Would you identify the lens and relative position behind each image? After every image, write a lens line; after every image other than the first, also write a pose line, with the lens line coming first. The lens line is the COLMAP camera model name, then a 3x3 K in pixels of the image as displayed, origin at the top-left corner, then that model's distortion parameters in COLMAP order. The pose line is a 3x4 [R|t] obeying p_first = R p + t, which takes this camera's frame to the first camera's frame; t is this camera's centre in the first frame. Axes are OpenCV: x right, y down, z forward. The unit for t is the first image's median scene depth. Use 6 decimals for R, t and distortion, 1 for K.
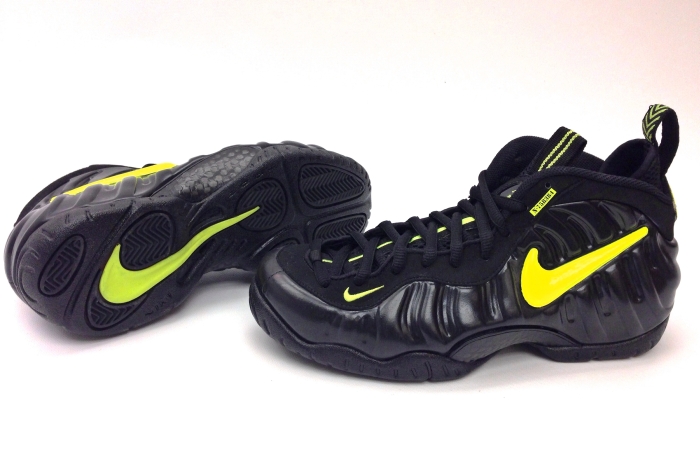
lens RADIAL K [[654.9, 0, 349.2], [0, 654.9, 226.3], [0, 0, 1]] dist [0.022700, -0.005359]
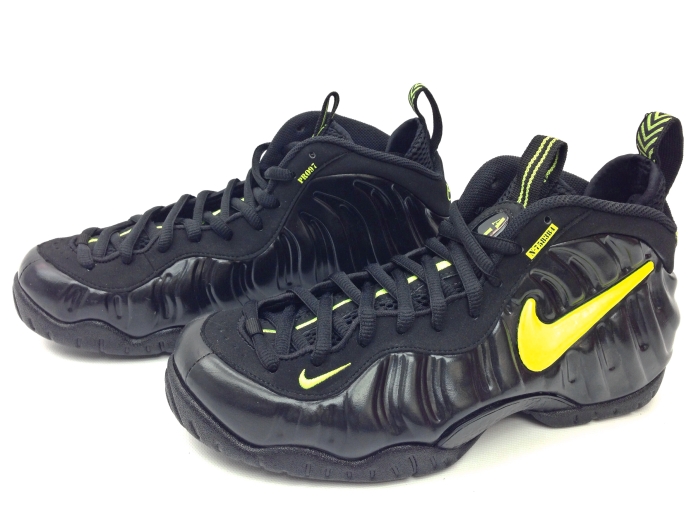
lens RADIAL K [[672.7, 0, 353.4], [0, 672.7, 262.8], [0, 0, 1]] dist [0.049451, 0.000000]
pose [[0.982566, -0.065593, 0.173956, -0.070794], [0.058235, 0.997192, 0.047075, -0.060843], [-0.176555, -0.036124, 0.983628, 0.225082]]
